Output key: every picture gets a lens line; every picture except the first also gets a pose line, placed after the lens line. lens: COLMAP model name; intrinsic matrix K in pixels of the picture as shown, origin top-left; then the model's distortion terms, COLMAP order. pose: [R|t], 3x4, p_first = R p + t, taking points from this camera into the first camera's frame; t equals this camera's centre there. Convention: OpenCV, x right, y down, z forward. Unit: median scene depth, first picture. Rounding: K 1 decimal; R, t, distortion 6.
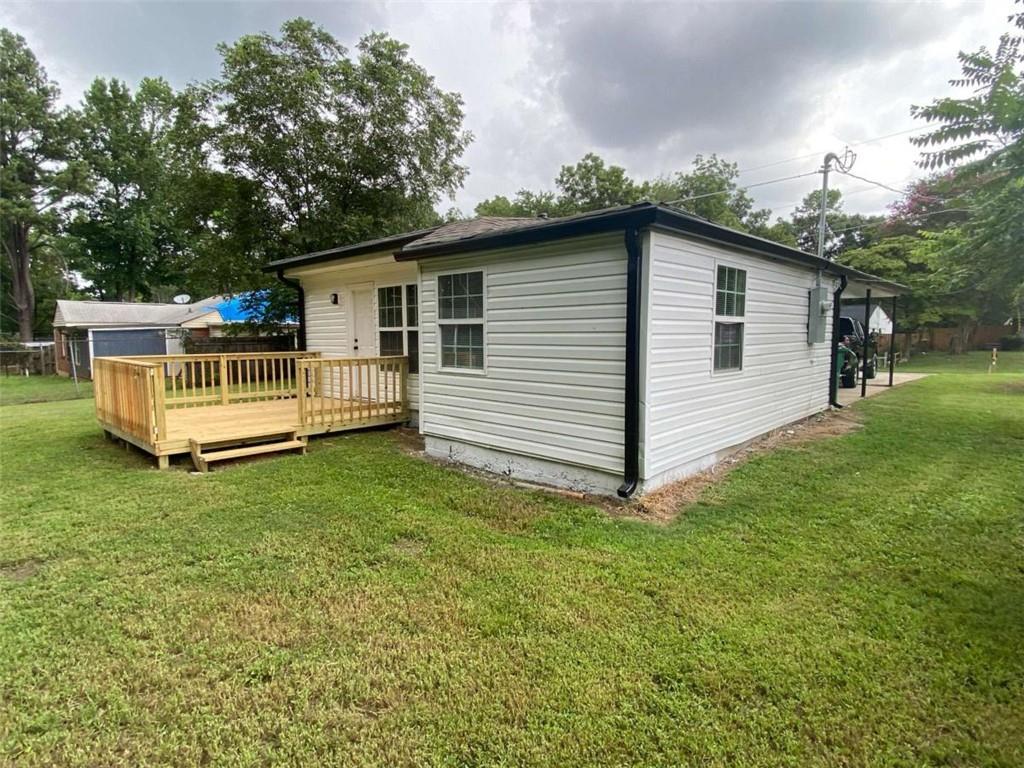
lens RADIAL K [[547.2, 0, 517.7], [0, 547.2, 387.8], [0, 0, 1]] dist [0.047819, -0.039903]
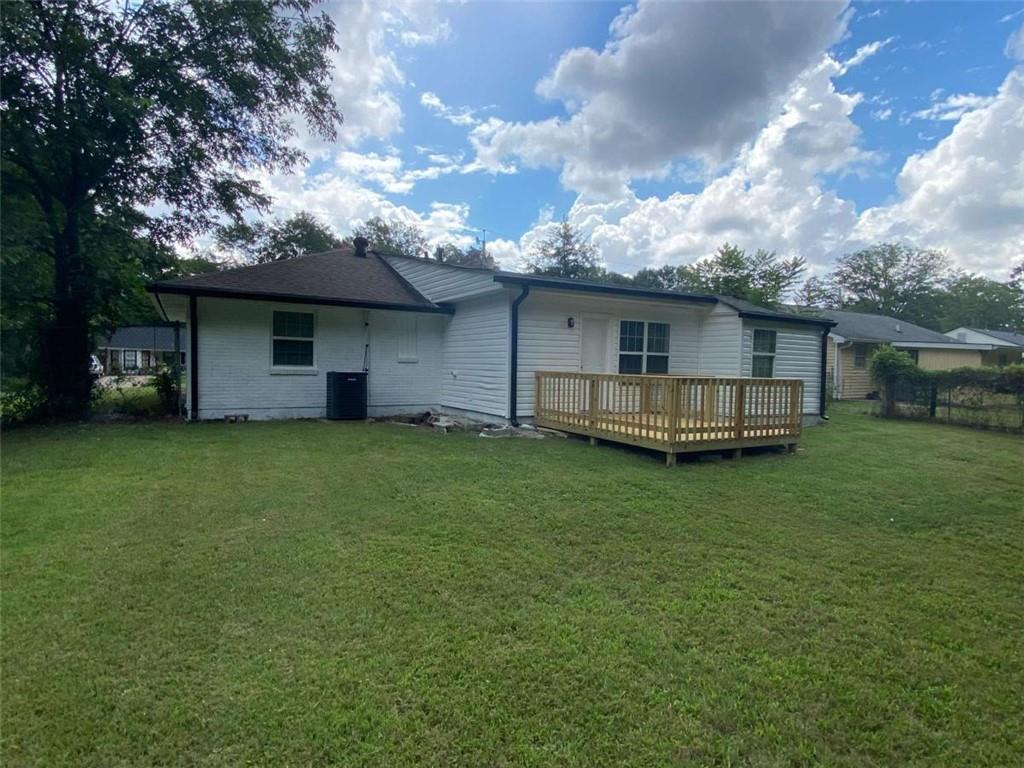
lens RADIAL K [[542.3, 0, 520.5], [0, 542.3, 385.0], [0, 0, 1]] dist [0.048300, -0.037095]
pose [[0.285522, -0.024898, 0.958049, -0.630769], [0.070619, 0.997491, 0.004877, -0.022873], [-0.955767, 0.066264, 0.286564, 0.361135]]
